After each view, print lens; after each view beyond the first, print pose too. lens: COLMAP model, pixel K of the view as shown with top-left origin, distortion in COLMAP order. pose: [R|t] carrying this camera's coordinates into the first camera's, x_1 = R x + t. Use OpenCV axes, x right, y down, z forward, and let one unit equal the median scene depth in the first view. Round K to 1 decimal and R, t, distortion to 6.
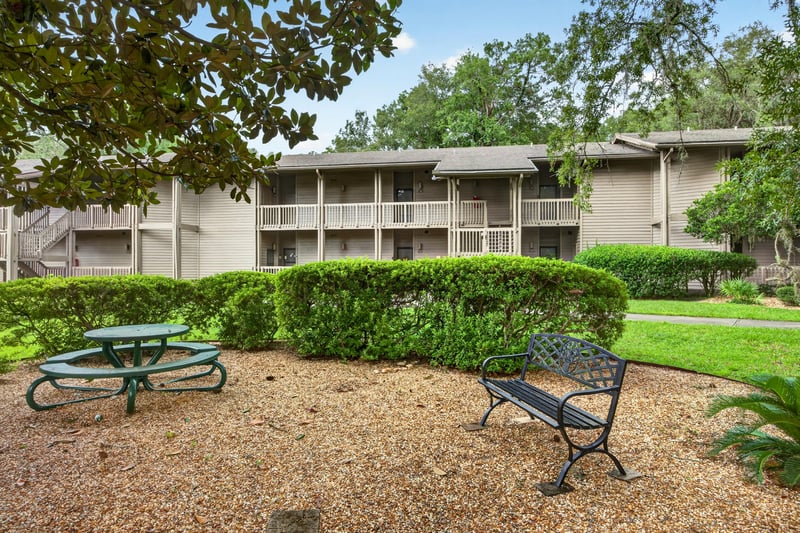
lens RADIAL K [[394.9, 0, 403.1], [0, 394.9, 263.2], [0, 0, 1]] dist [-0.001834, 0.014722]
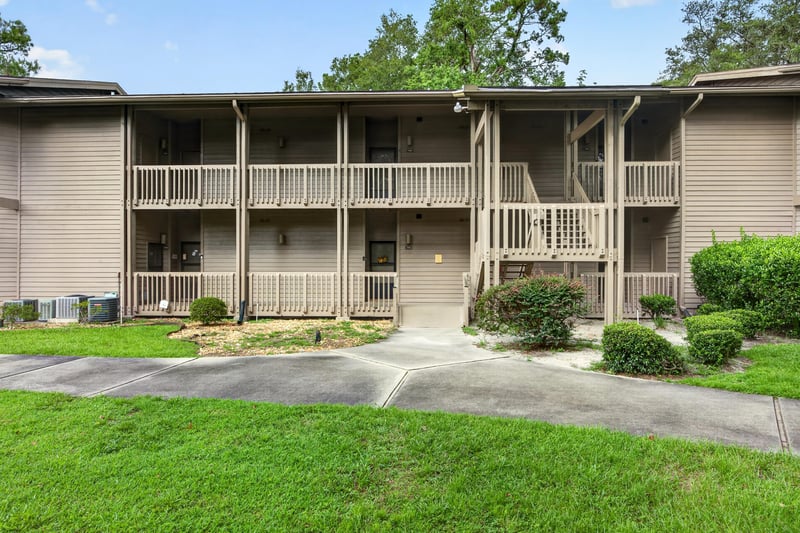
lens RADIAL K [[435.8, 0, 400.0], [0, 435.8, 266.5], [0, 0, 1]] dist [-0.001636, 0.020489]
pose [[0.993180, 0.000654, 0.116590, -0.051886], [-0.001710, 0.999958, 0.008956, -0.006857], [-0.116579, -0.009094, 0.993140, 0.332820]]
